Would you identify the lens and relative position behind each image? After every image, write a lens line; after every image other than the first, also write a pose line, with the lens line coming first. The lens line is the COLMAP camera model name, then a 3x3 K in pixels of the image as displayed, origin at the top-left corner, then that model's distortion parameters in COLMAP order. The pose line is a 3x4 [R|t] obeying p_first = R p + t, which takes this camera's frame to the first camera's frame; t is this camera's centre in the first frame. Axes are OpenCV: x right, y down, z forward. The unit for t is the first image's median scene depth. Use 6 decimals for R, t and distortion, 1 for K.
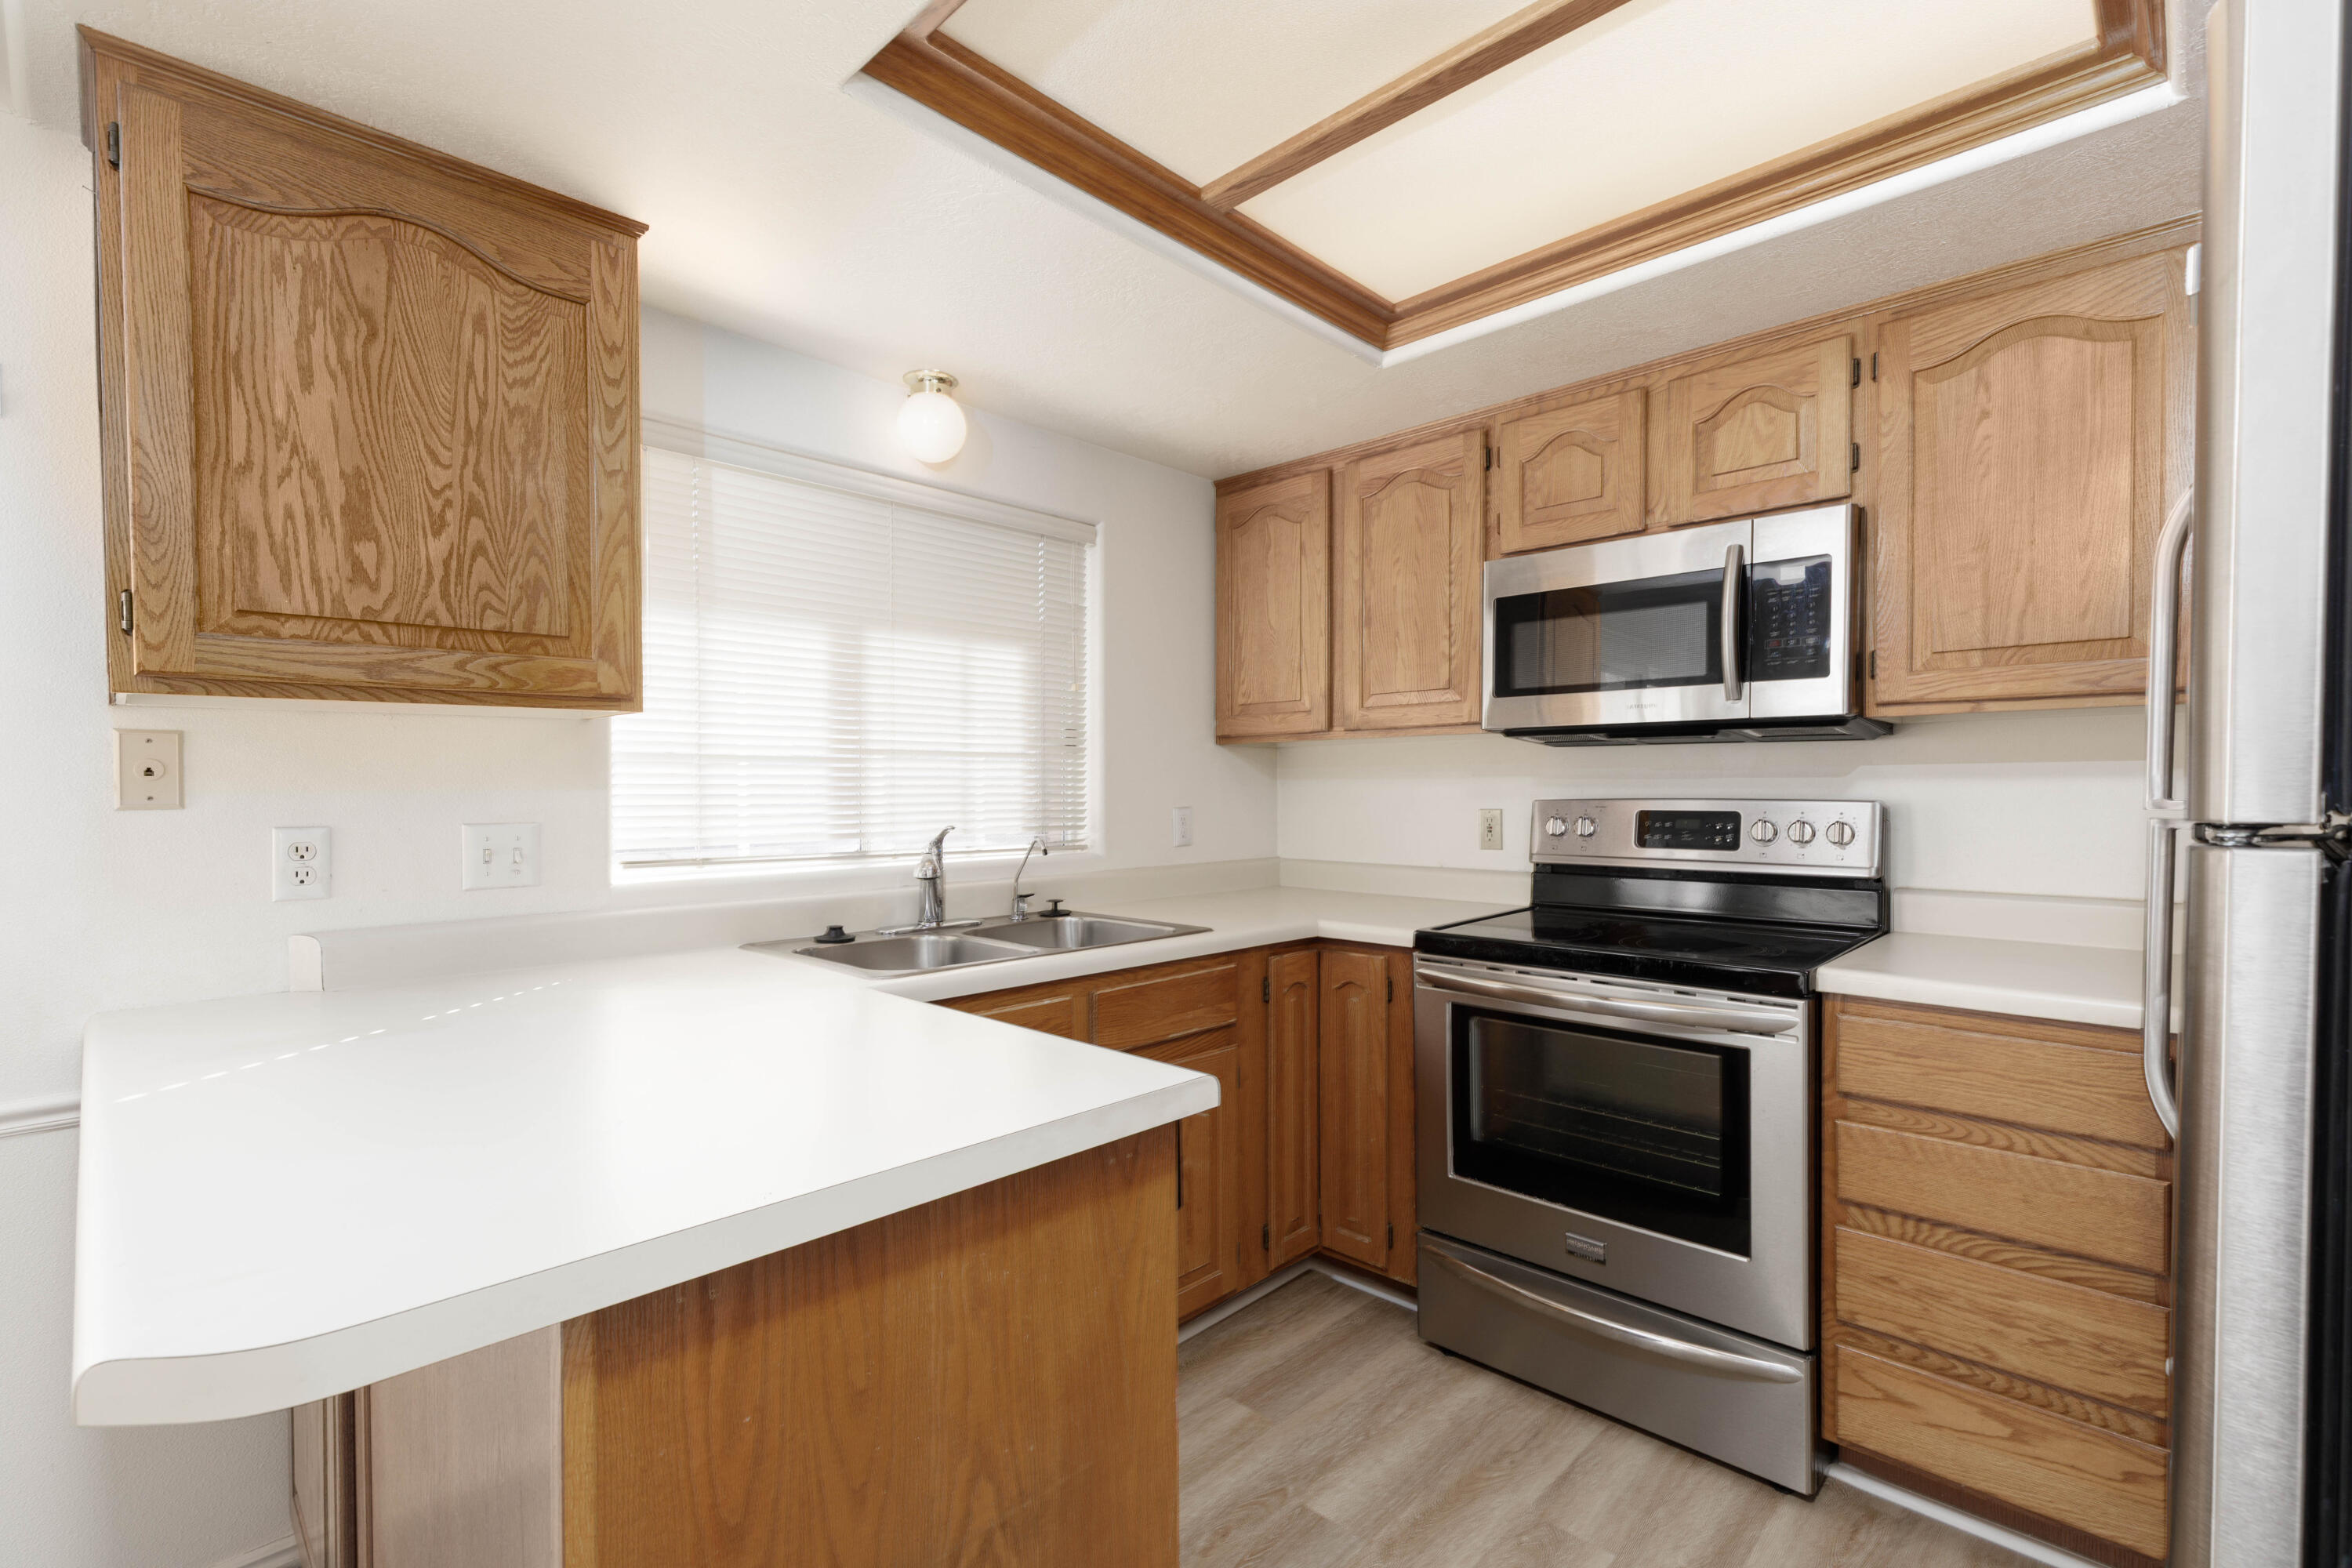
lens RADIAL K [[1053.1, 0, 1189.8], [0, 1053.1, 799.8], [0, 0, 1]] dist [0.011566, -0.003828]
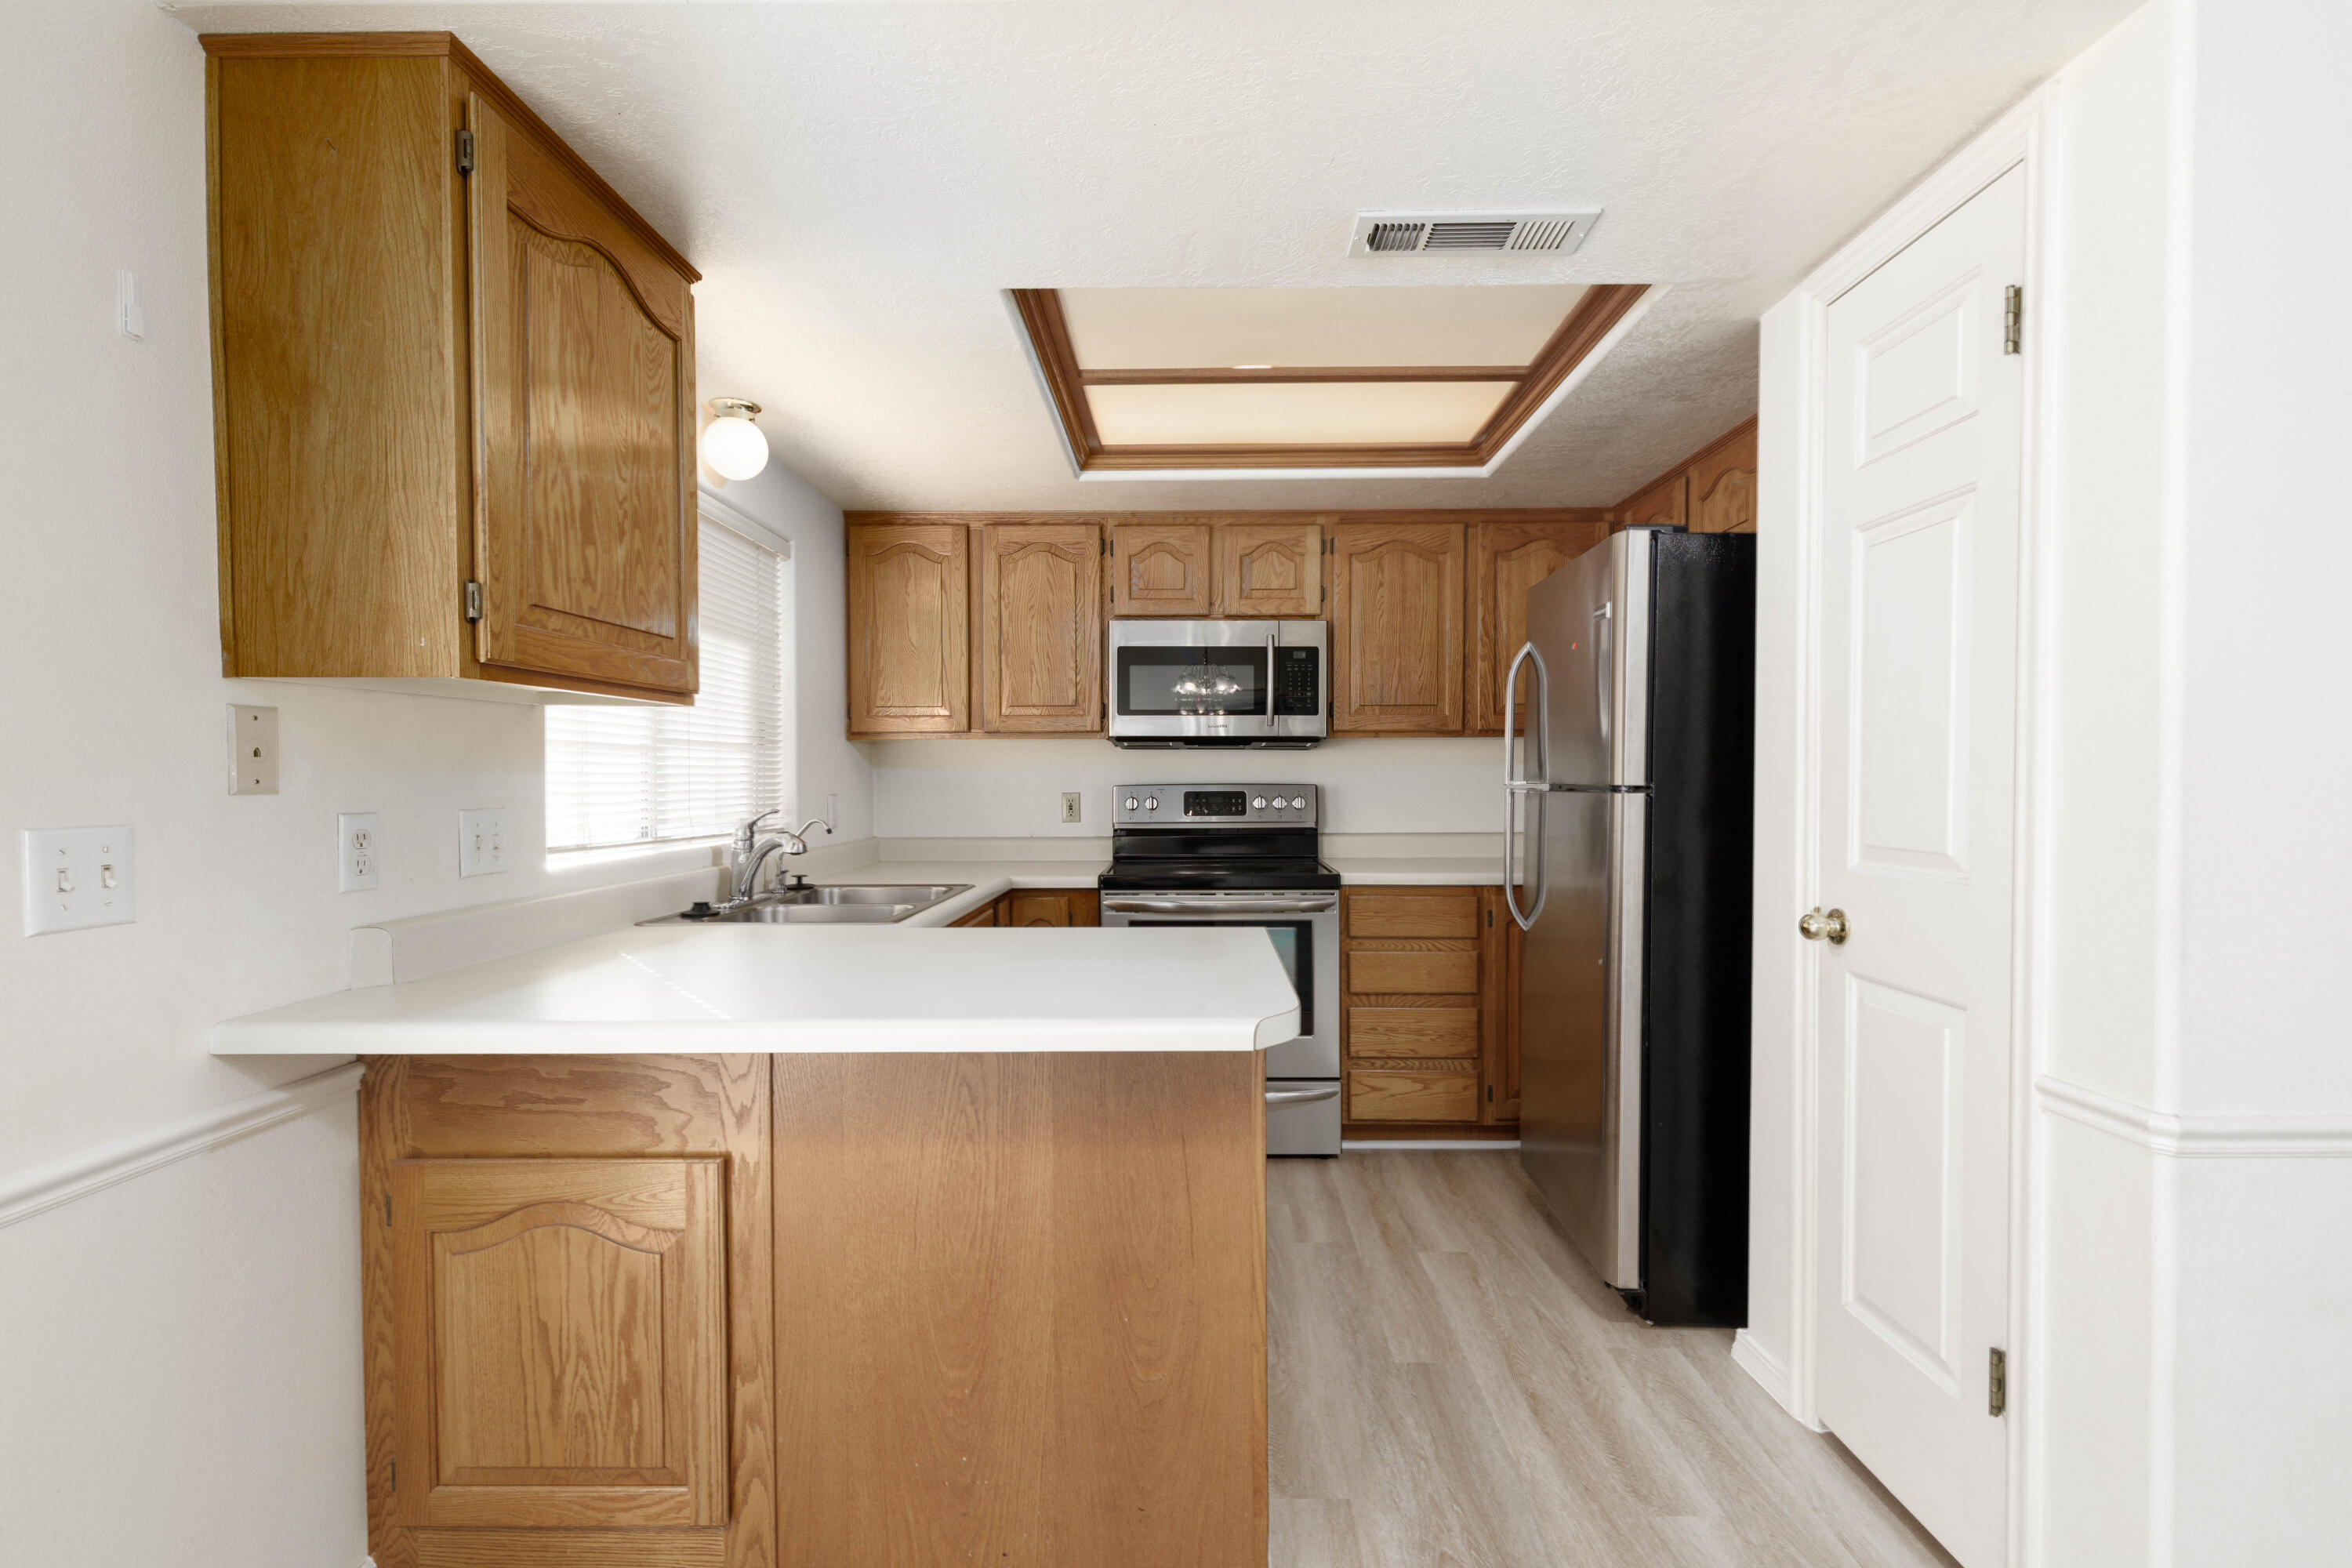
lens RADIAL K [[1053.1, 0, 1189.8], [0, 1053.1, 799.8], [0, 0, 1]] dist [0.011566, -0.003828]
pose [[0.727453, -0.012477, 0.686044, -0.768547], [0.008040, 0.999921, 0.009660, 0.008440], [-0.686111, -0.001511, 0.727496, -0.151463]]
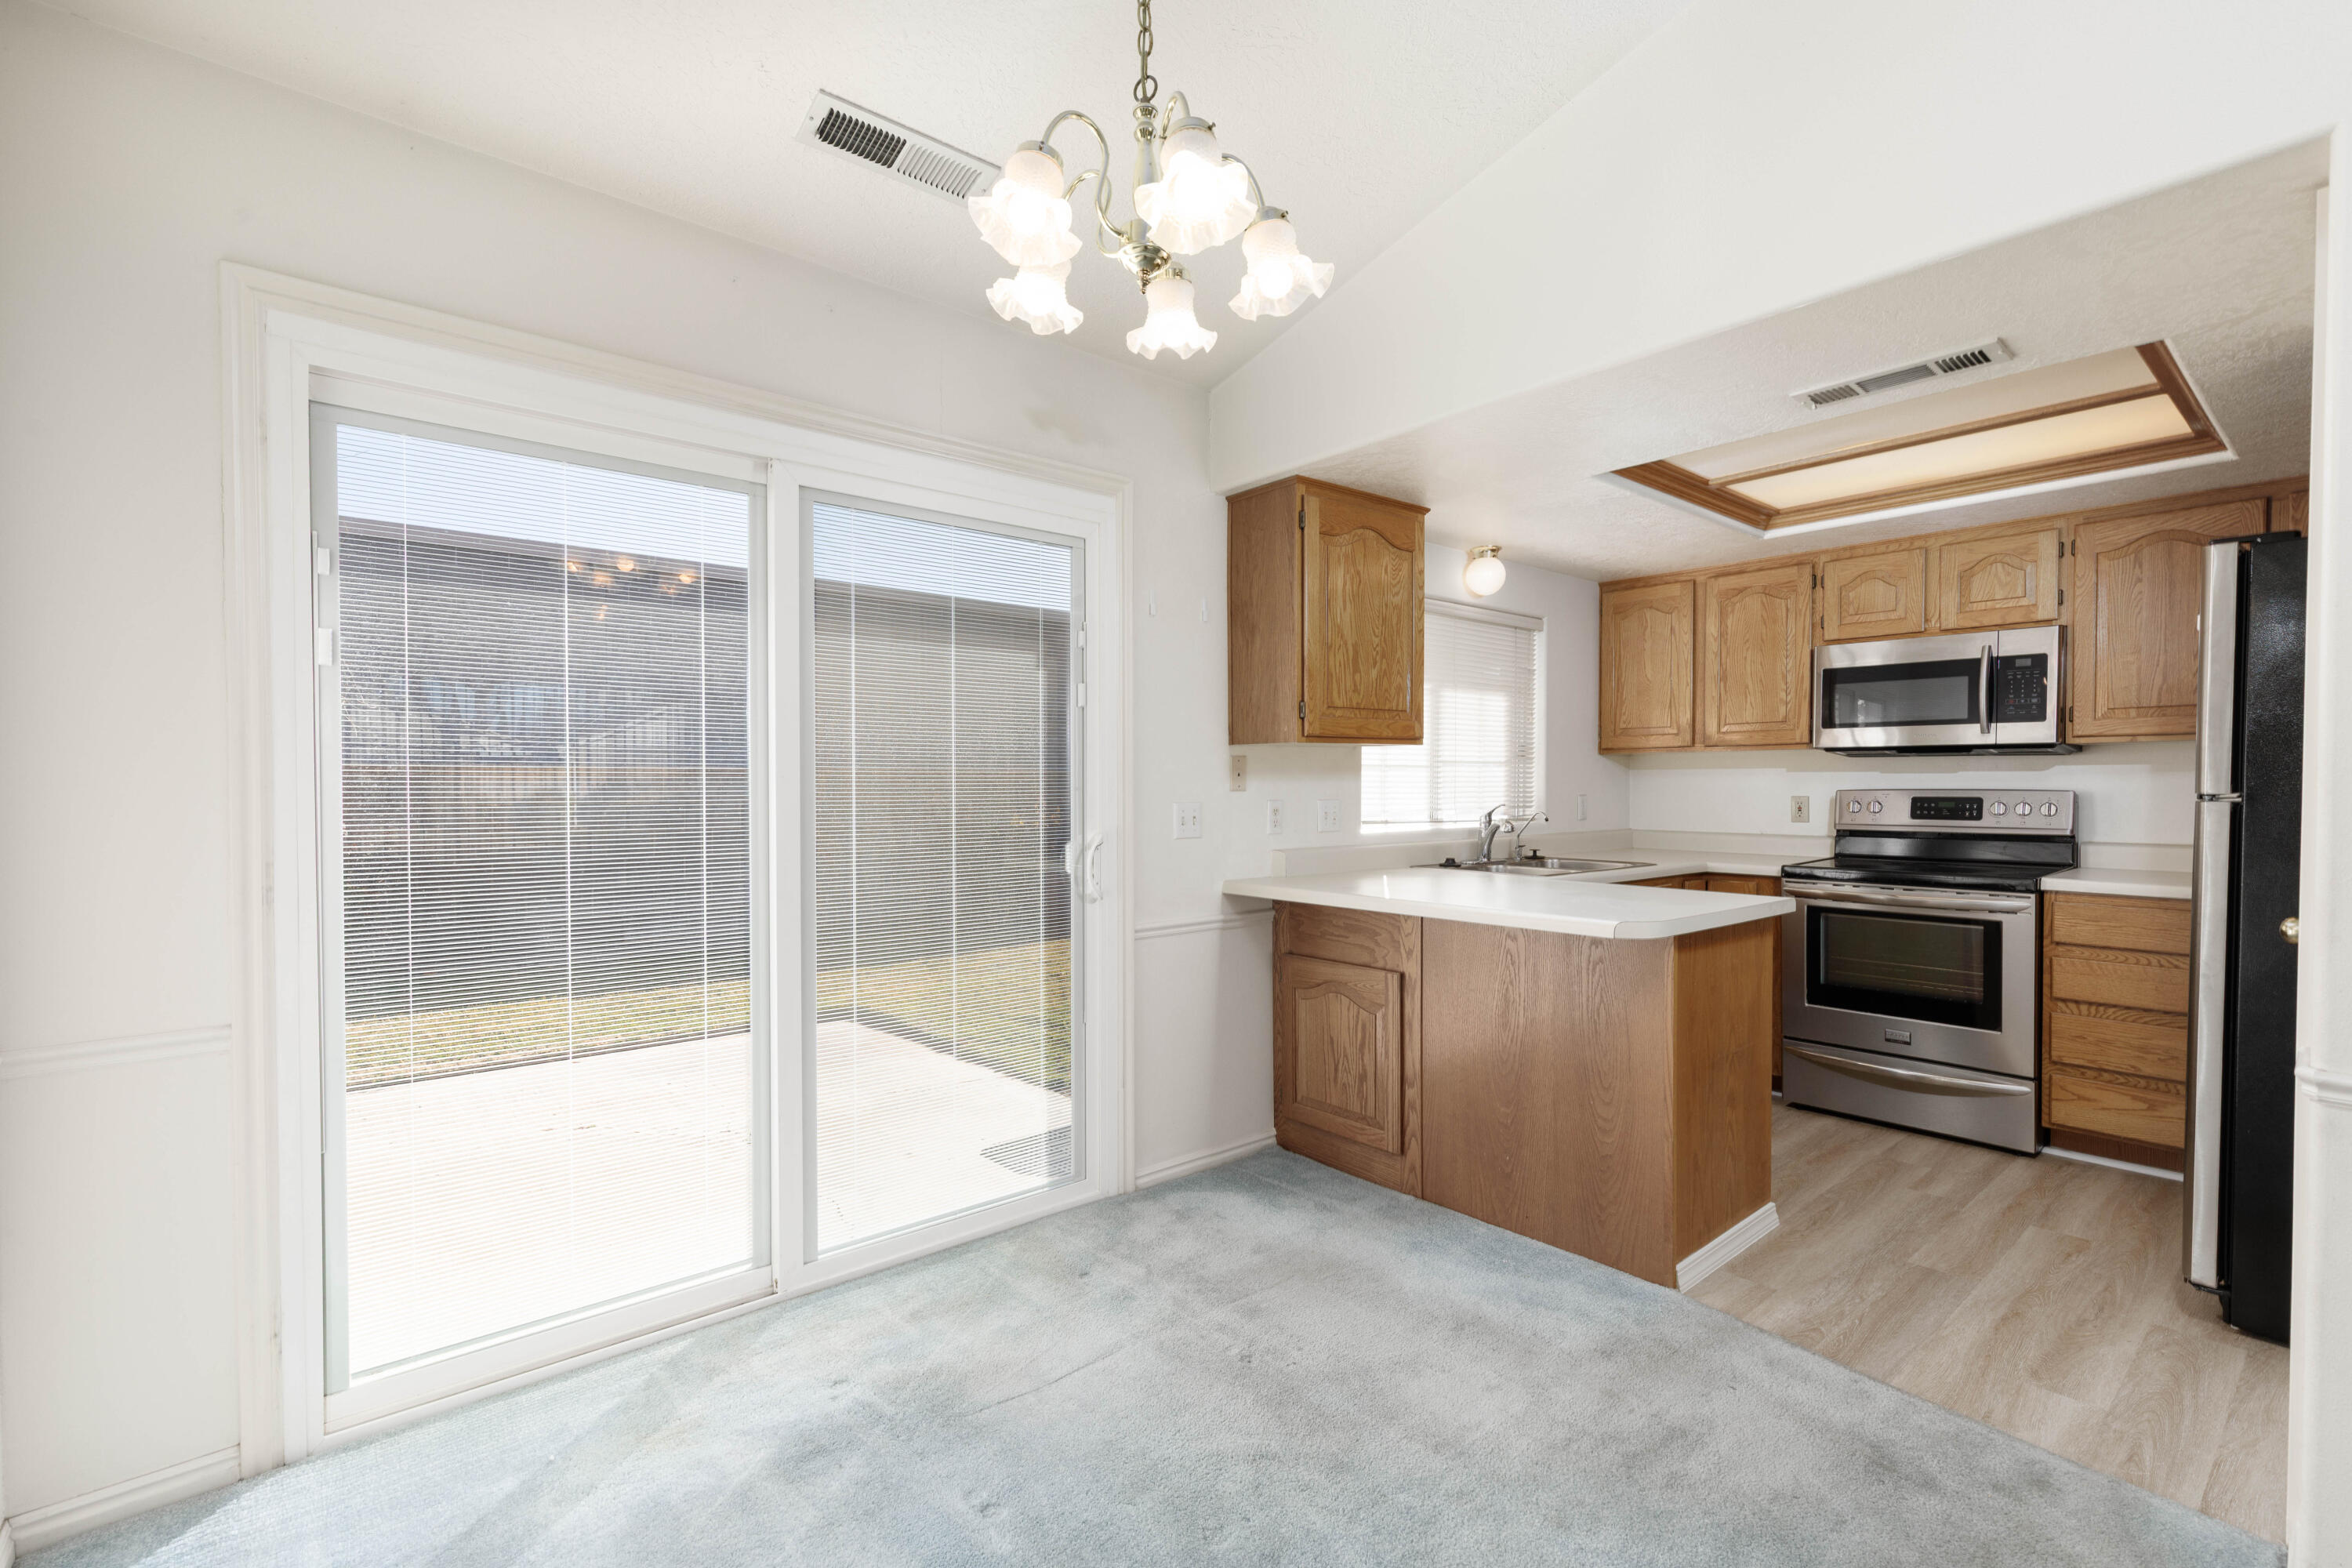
lens RADIAL K [[1053.1, 0, 1189.8], [0, 1053.1, 799.8], [0, 0, 1]] dist [0.011566, -0.003828]
pose [[0.995292, 0.003268, -0.096869, -0.652838], [-0.002754, 0.999981, 0.005441, 0.011186], [0.096885, -0.005149, 0.995282, -0.913232]]
